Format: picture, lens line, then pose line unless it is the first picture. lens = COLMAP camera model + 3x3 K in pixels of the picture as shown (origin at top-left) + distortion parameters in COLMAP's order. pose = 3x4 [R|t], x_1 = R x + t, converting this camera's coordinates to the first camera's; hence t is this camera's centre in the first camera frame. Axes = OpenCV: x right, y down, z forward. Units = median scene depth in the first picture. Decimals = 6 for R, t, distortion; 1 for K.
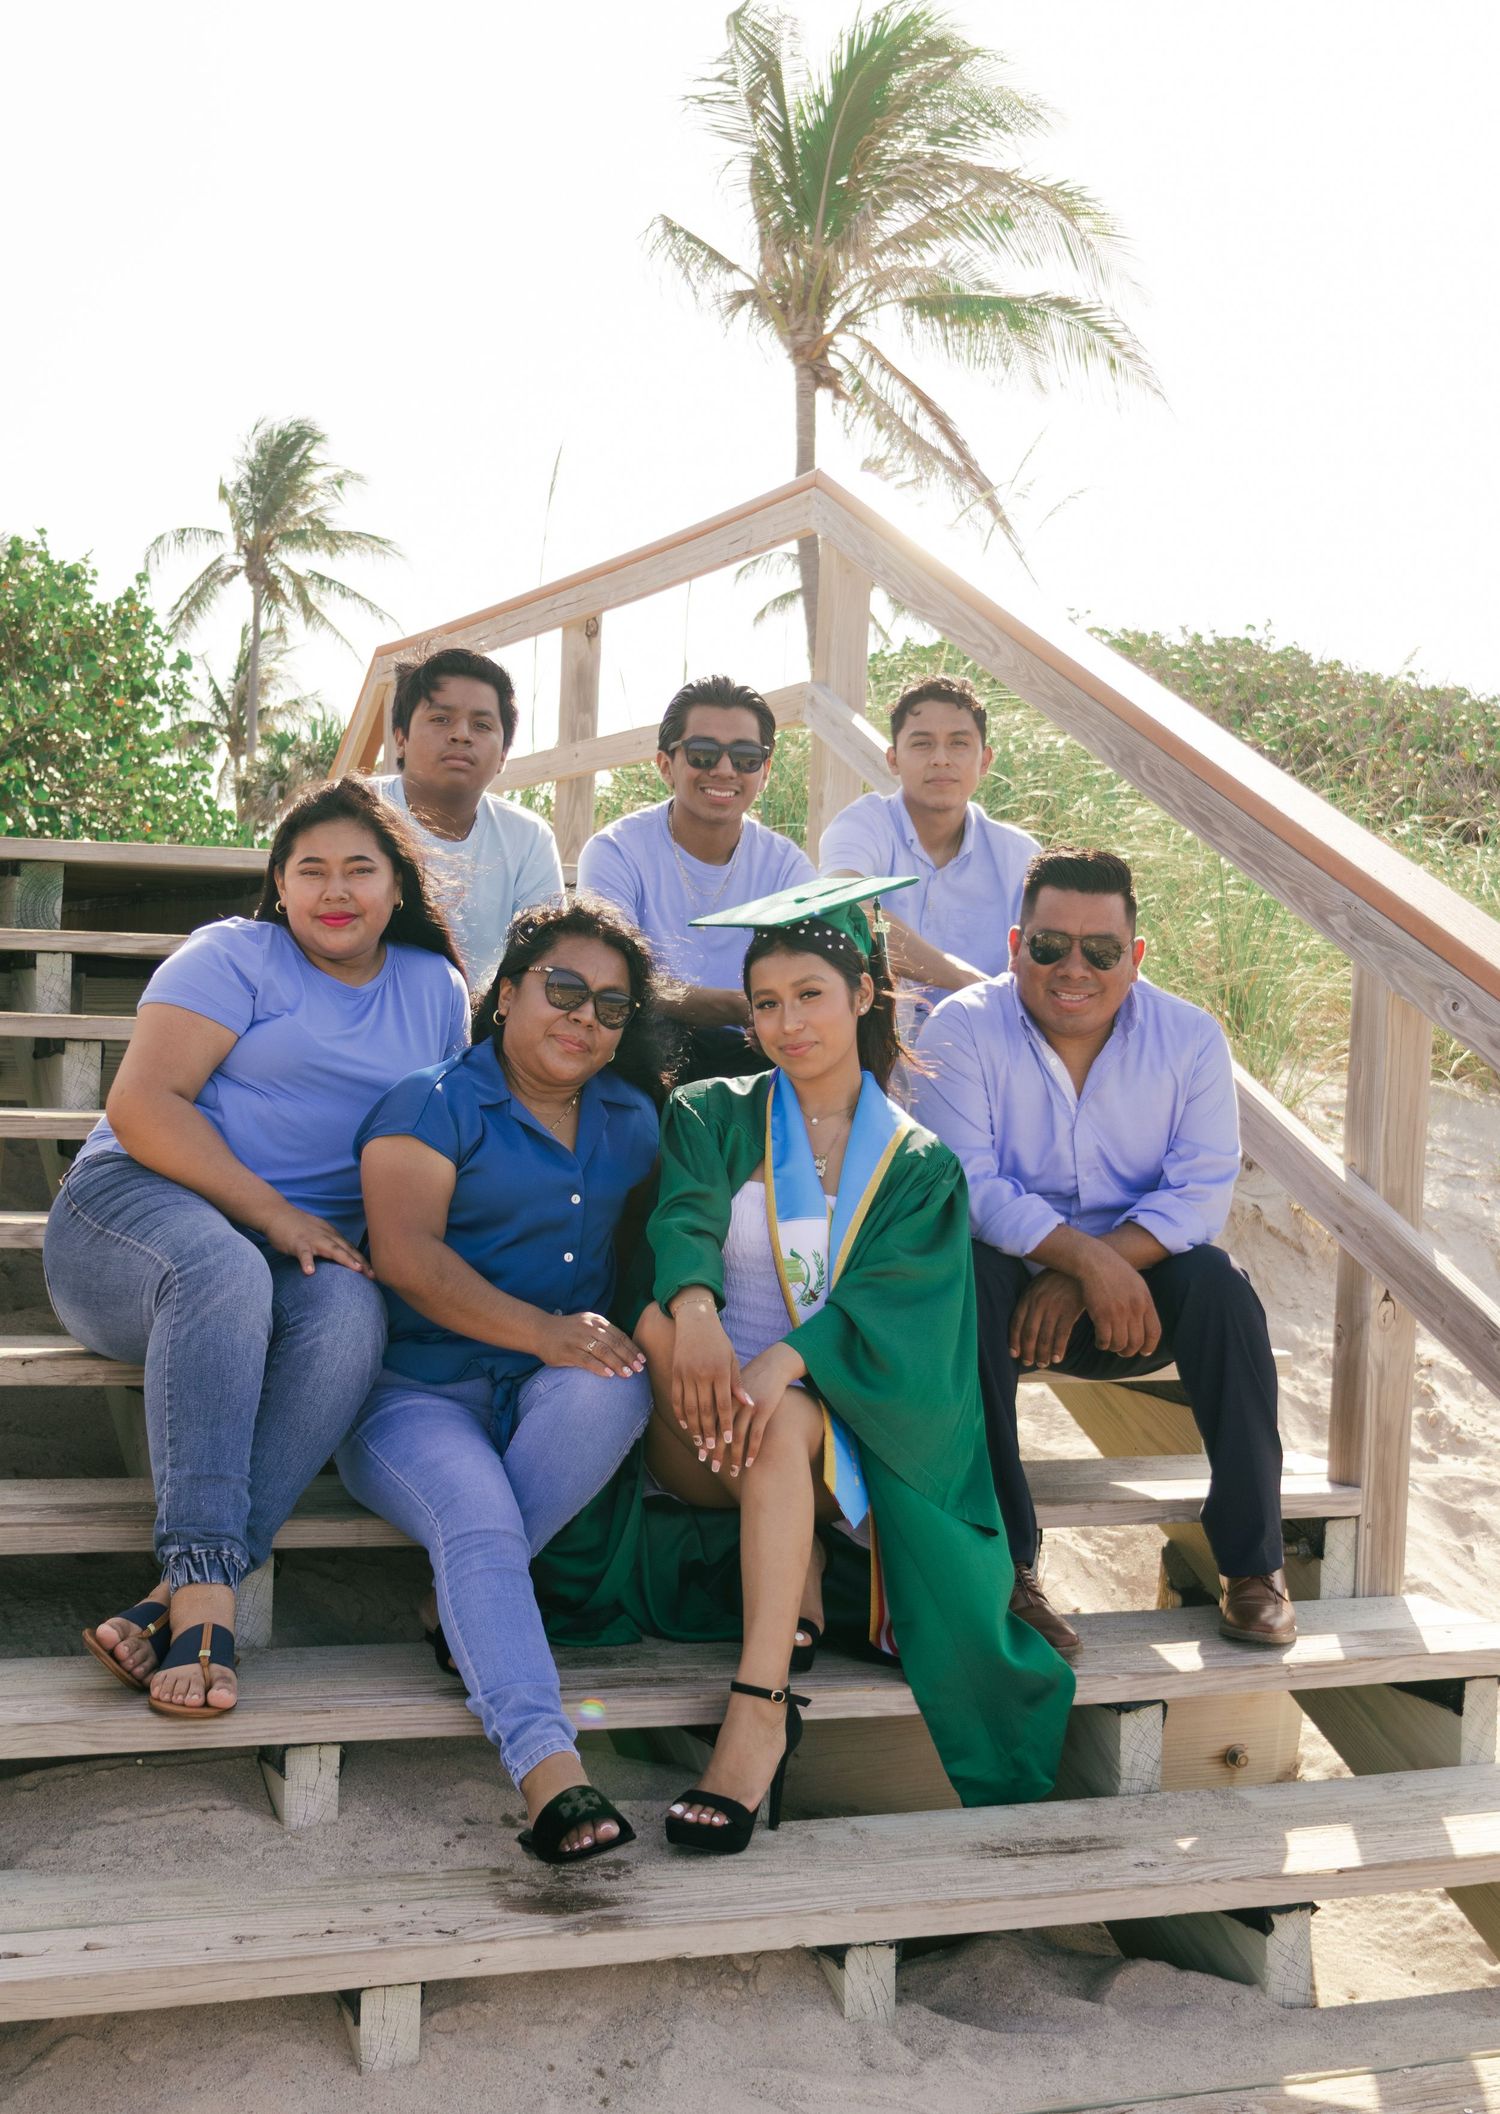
lens RADIAL K [[2608.8, 0, 716.1], [0, 2608.8, 1063.7], [0, 0, 1]] dist [-0.022260, 0.000000]
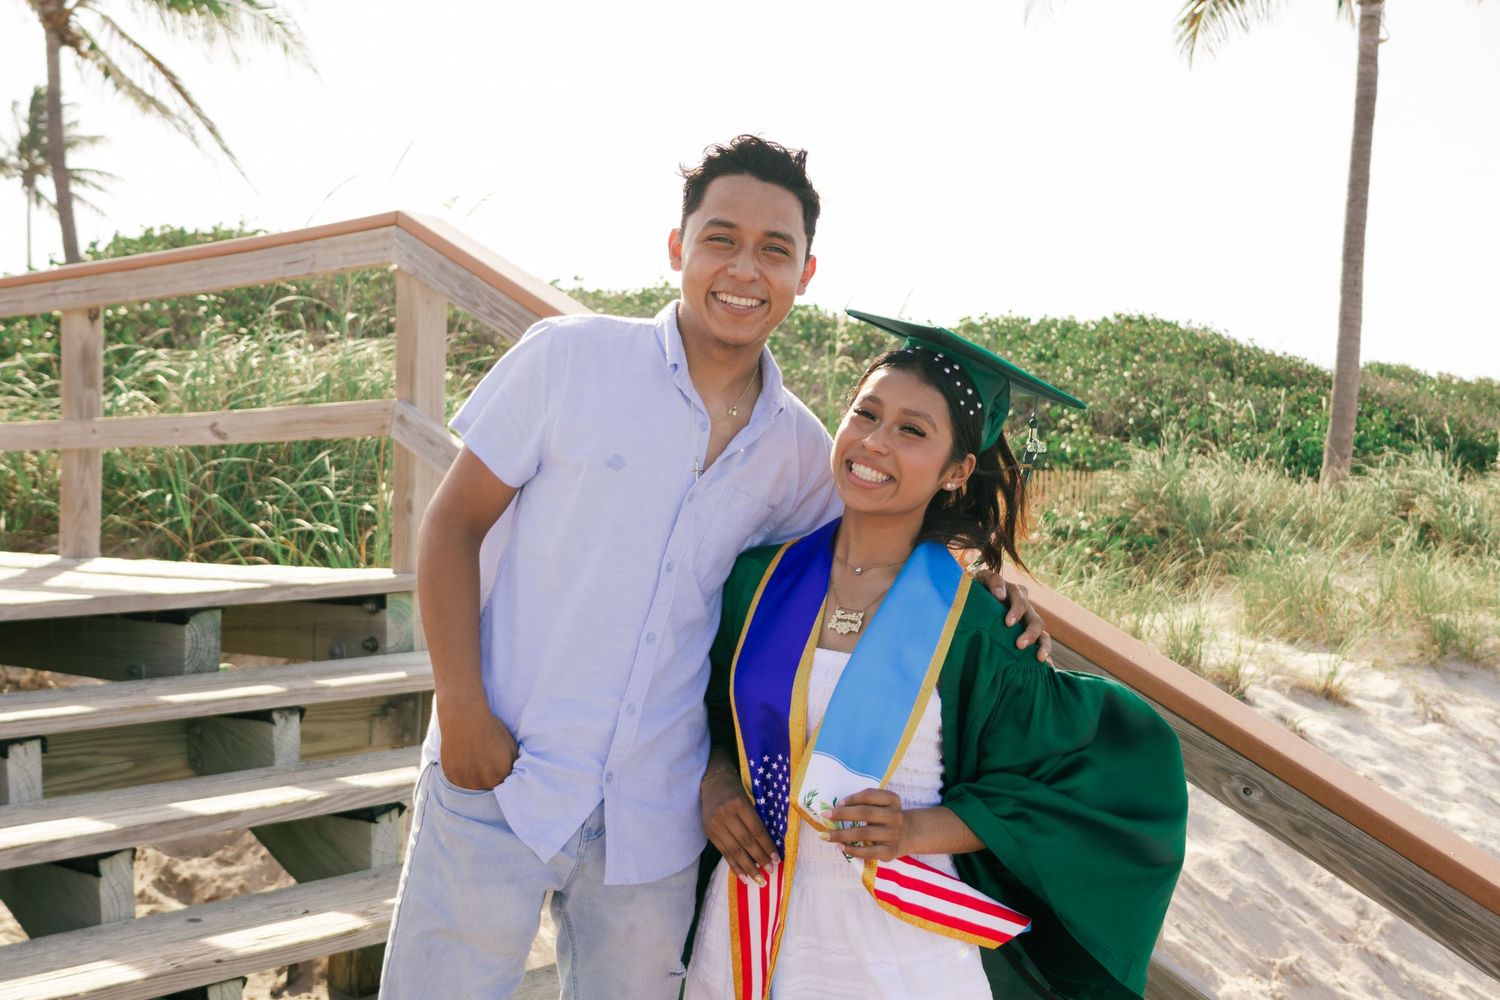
lens RADIAL K [[1682.1, 0, 734.9], [0, 1682.1, 508.6], [0, 0, 1]] dist [-0.016090, 0.000000]
pose [[0.890784, -0.038543, 0.452789, -0.146149], [0.031880, 0.999242, 0.022341, -0.101311], [-0.453307, -0.005465, 0.891338, 0.267052]]
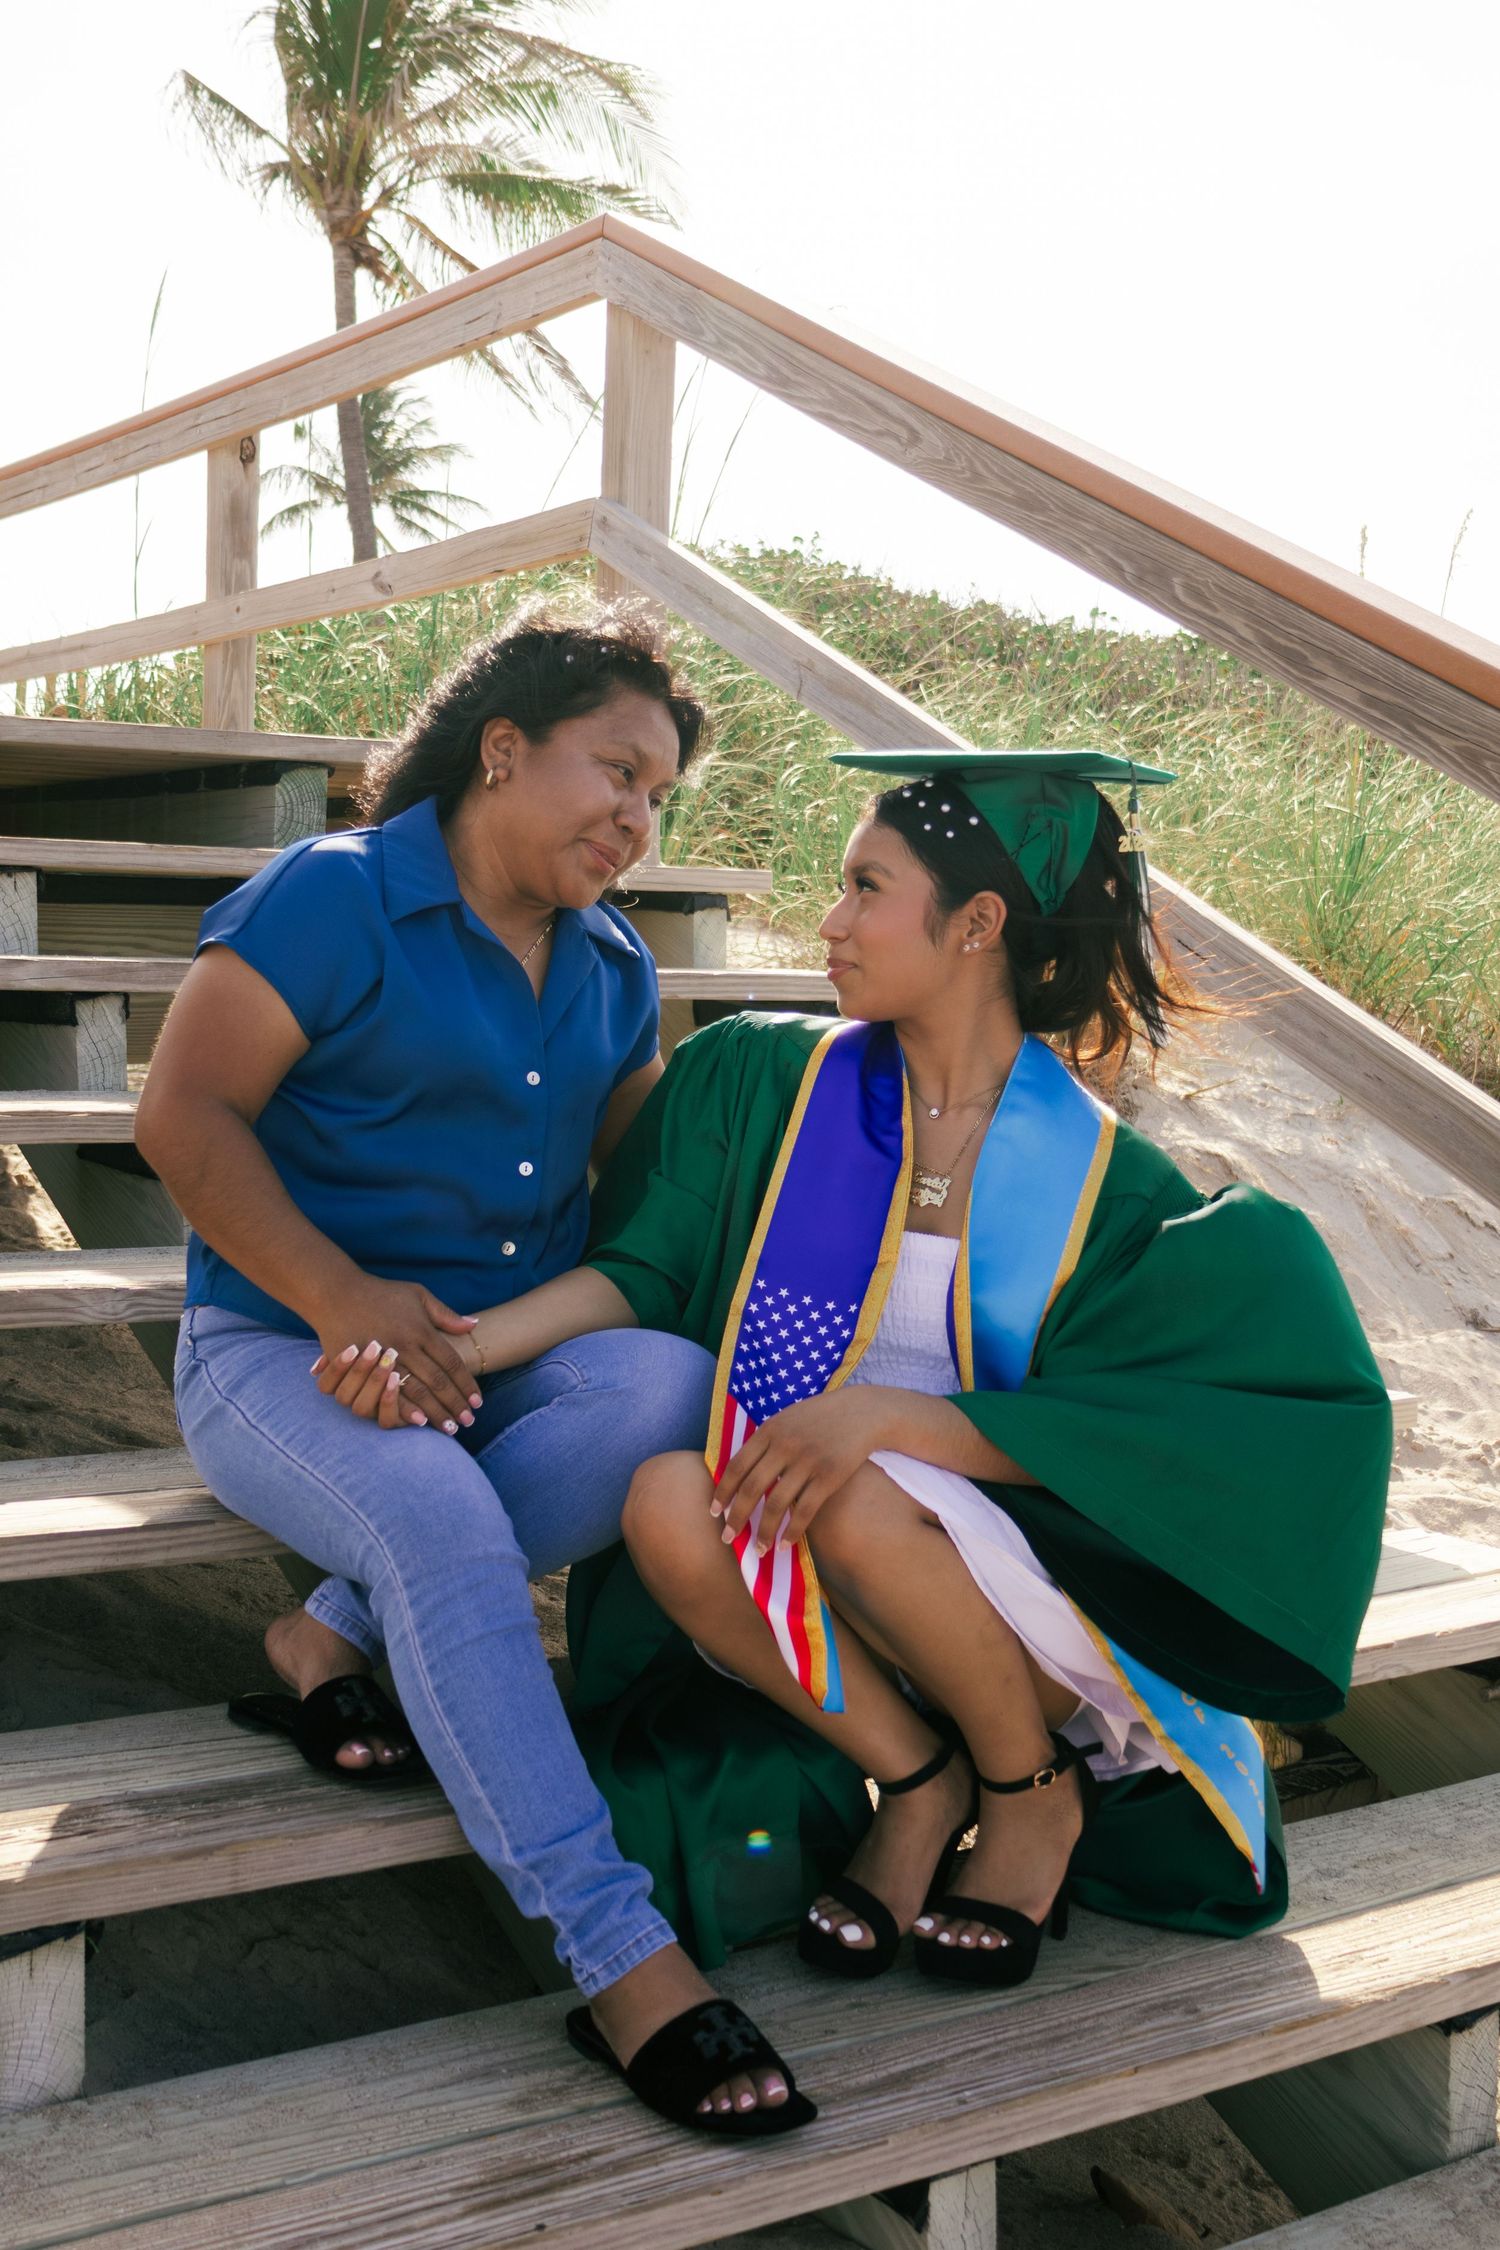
lens RADIAL K [[2523.2, 0, 685.4], [0, 2523.2, 1054.5], [0, 0, 1]] dist [-0.016090, 0.000000]
pose [[0.980638, -0.019200, 0.194884, -0.077313], [0.013899, 0.999496, 0.028535, -0.004623], [-0.195333, -0.025274, 0.980411, 0.244311]]
